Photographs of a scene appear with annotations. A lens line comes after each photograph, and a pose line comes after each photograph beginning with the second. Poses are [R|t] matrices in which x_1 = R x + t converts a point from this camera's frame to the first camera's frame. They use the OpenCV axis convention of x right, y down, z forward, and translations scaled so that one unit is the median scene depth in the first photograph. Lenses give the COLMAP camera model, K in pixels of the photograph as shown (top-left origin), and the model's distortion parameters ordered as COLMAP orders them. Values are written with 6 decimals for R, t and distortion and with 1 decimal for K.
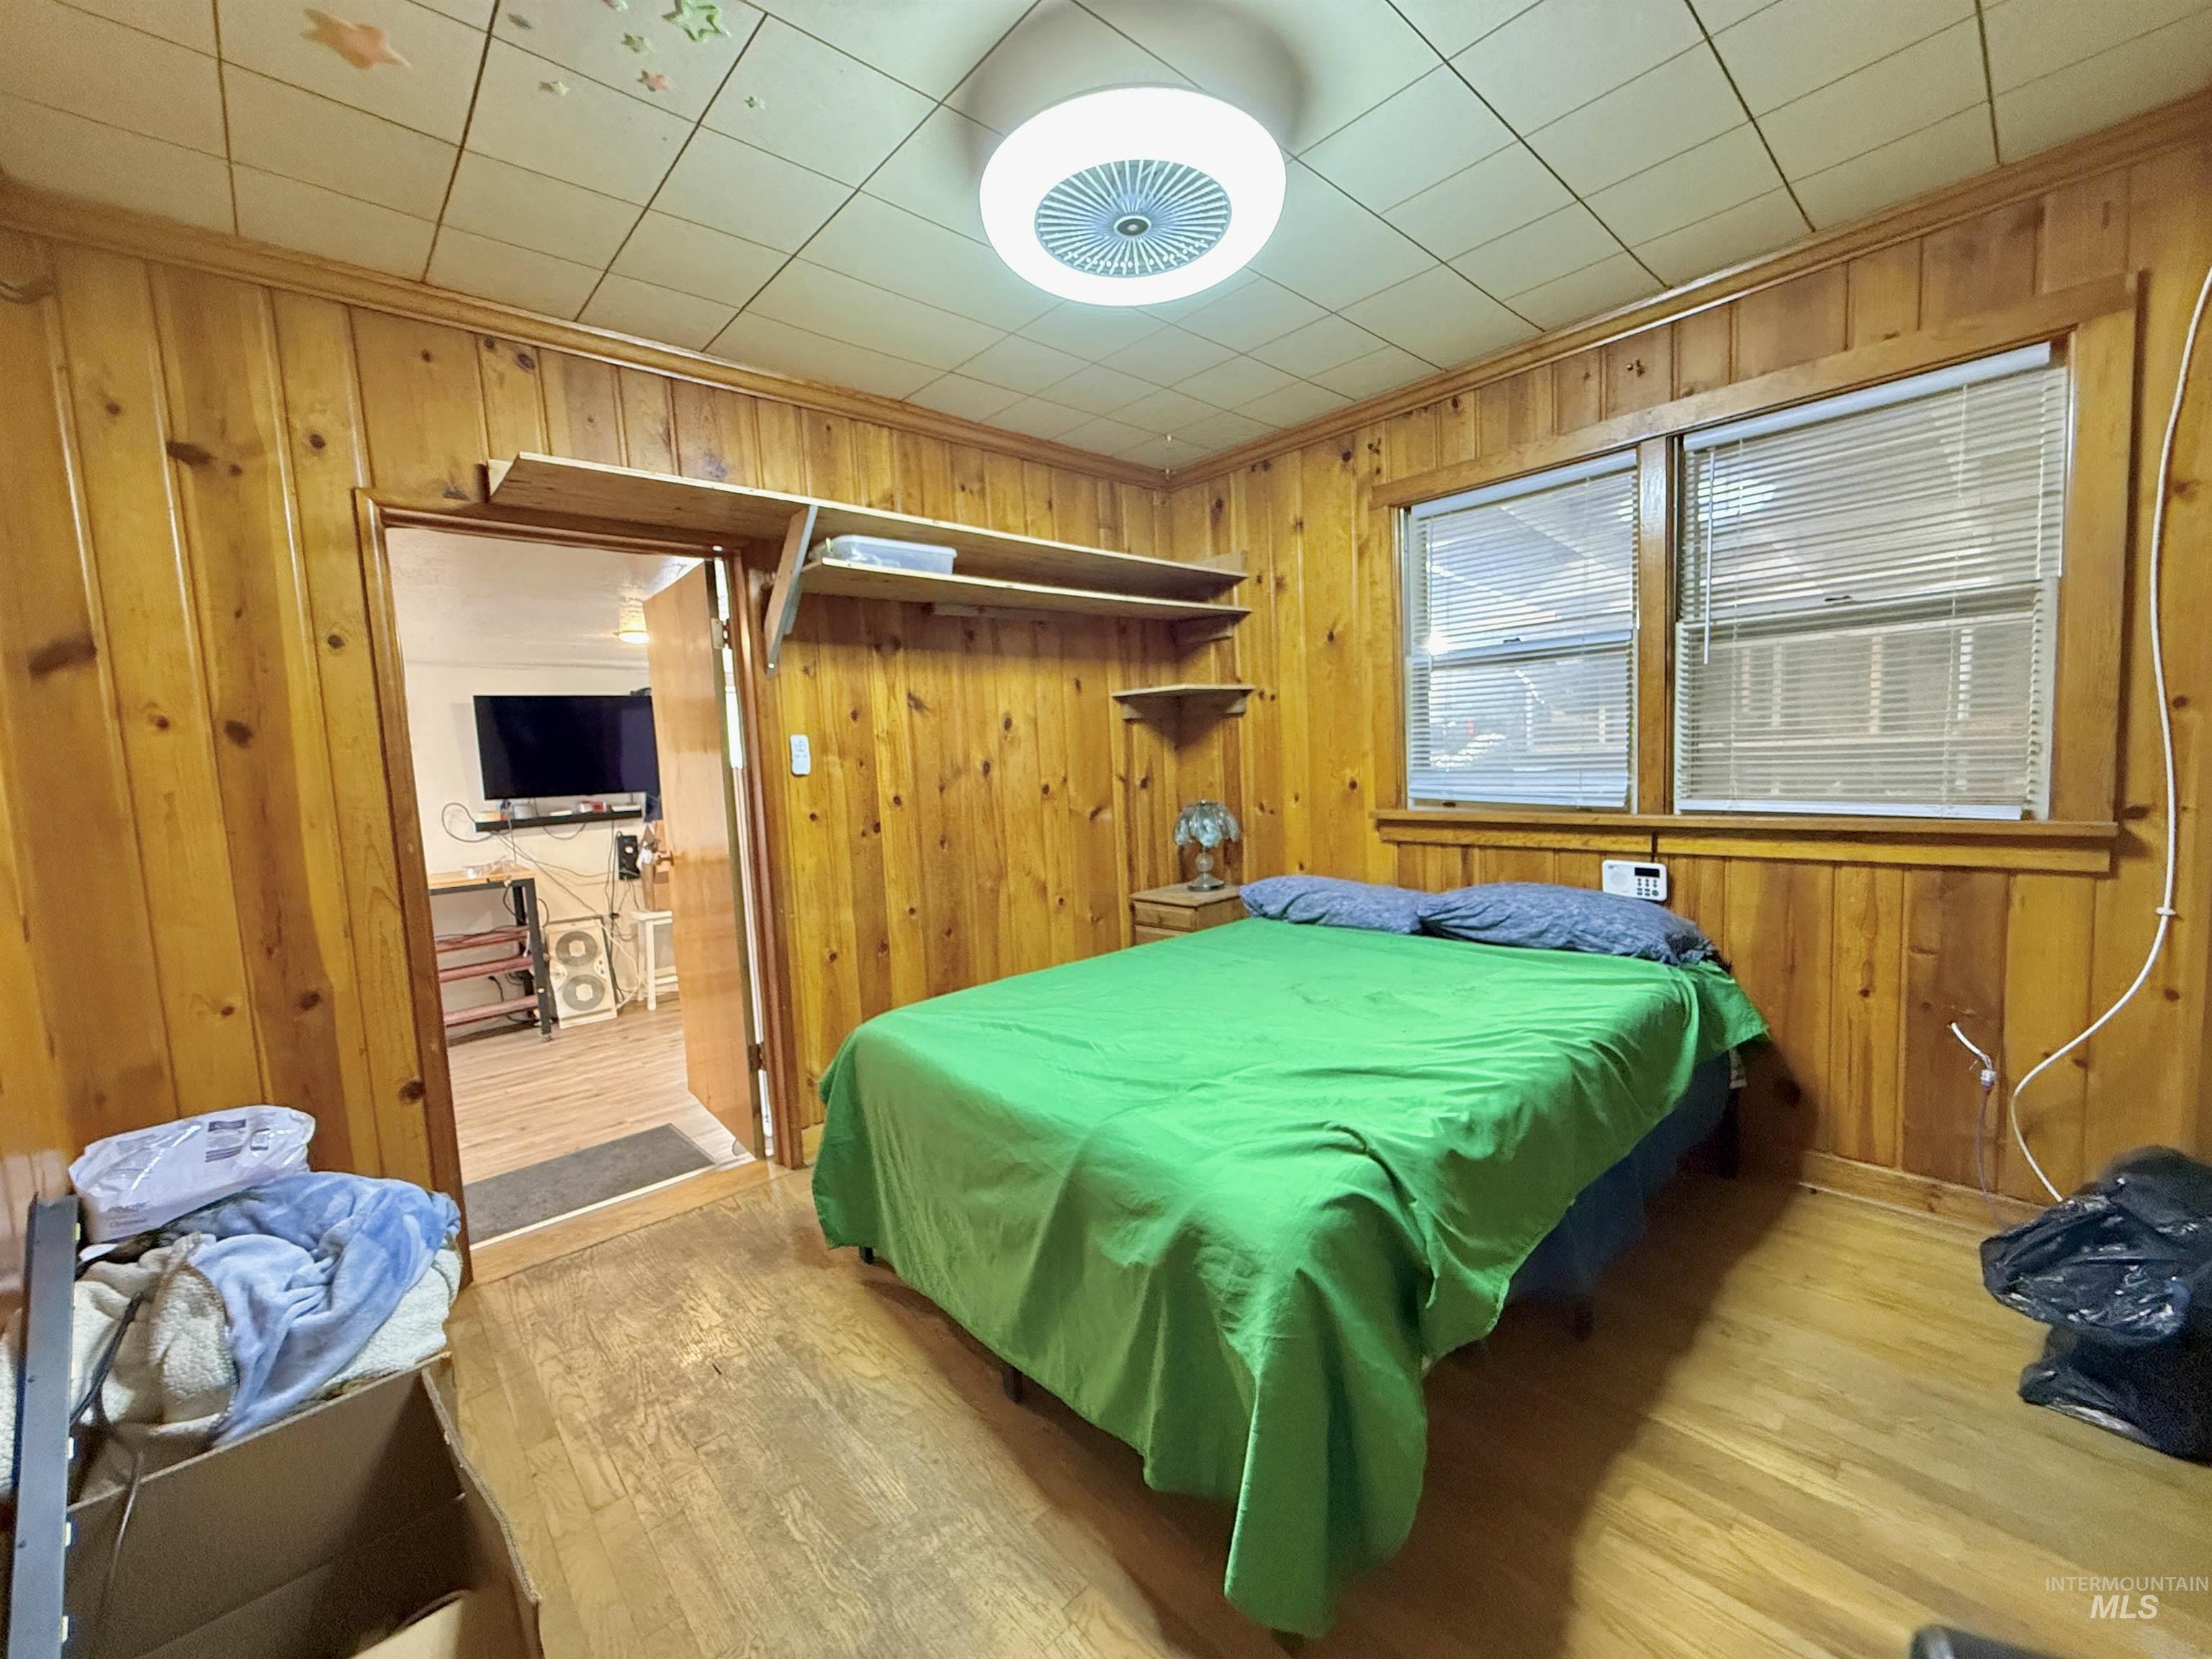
lens RADIAL K [[878.4, 0, 1095.6], [0, 878.4, 831.1], [0, 0, 1]] dist [-0.000265, -0.000435]
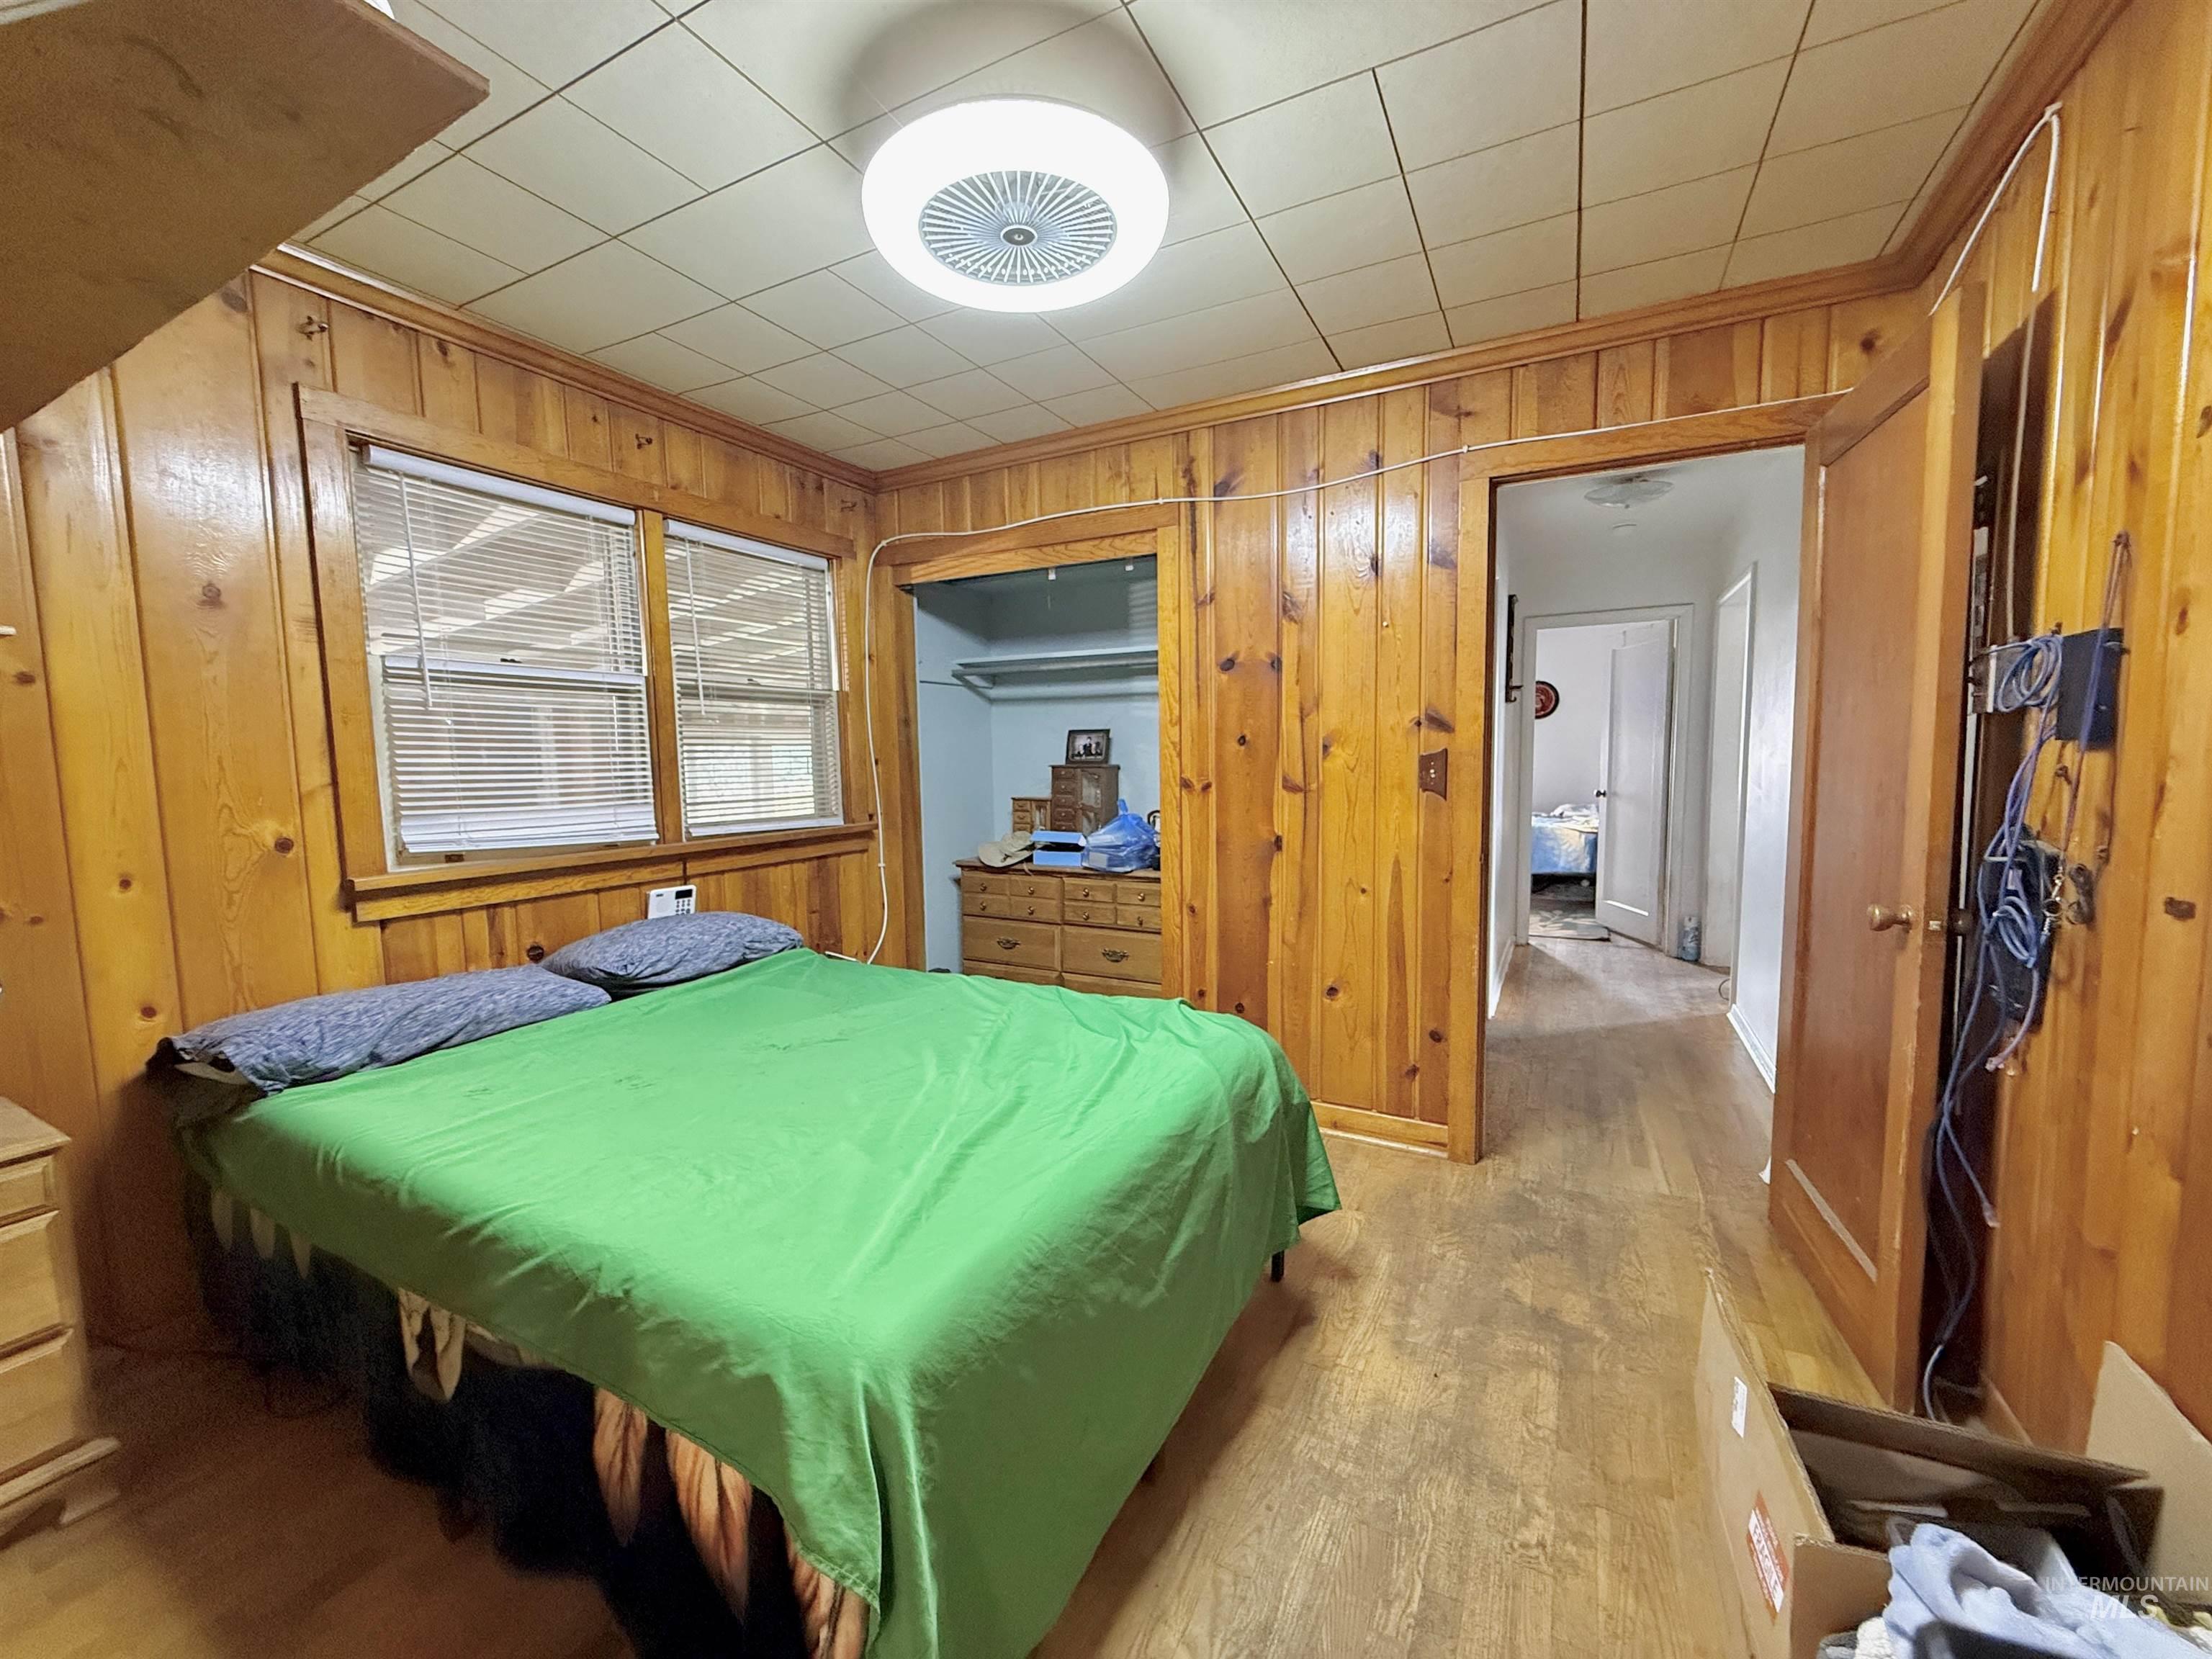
lens RADIAL K [[878.4, 0, 1101.8], [0, 878.4, 831.3], [0, 0, 1]] dist [-0.000265, -0.000435]
pose [[-0.338122, -0.029152, 0.940651, -0.606251], [0.115569, 0.990669, 0.072244, -0.051844], [-0.933979, 0.133138, -0.331597, 0.853436]]
